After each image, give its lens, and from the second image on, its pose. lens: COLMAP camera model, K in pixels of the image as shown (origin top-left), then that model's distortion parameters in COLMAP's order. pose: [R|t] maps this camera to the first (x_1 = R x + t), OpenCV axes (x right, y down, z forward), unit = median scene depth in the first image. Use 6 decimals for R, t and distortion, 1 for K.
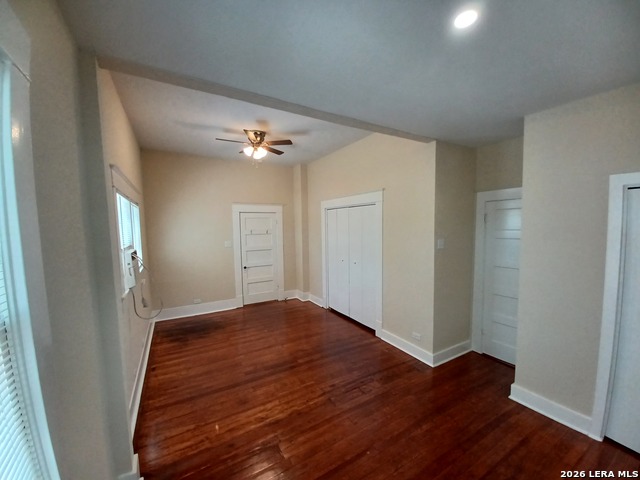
lens RADIAL K [[254.9, 0, 319.6], [0, 254.9, 246.3], [0, 0, 1]] dist [0.000008, -0.005264]
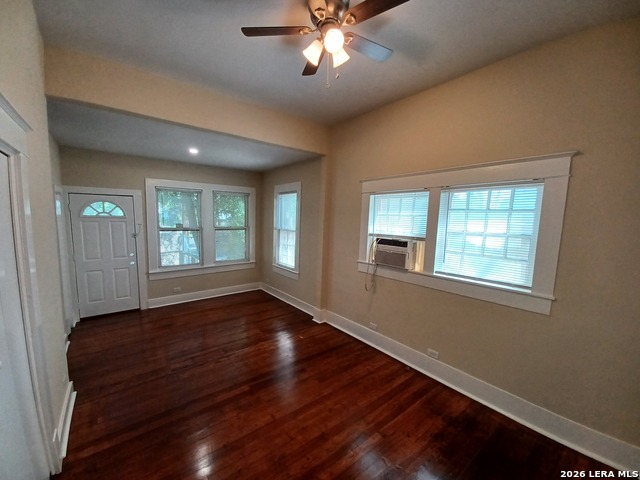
lens RADIAL K [[254.9, 0, 319.6], [0, 254.9, 246.3], [0, 0, 1]] dist [0.000008, -0.005264]
pose [[-0.989358, 0.013035, -0.144917, -0.195076], [-0.016179, 0.979948, 0.198597, -0.141452], [0.144600, 0.198828, -0.969308, 1.712002]]
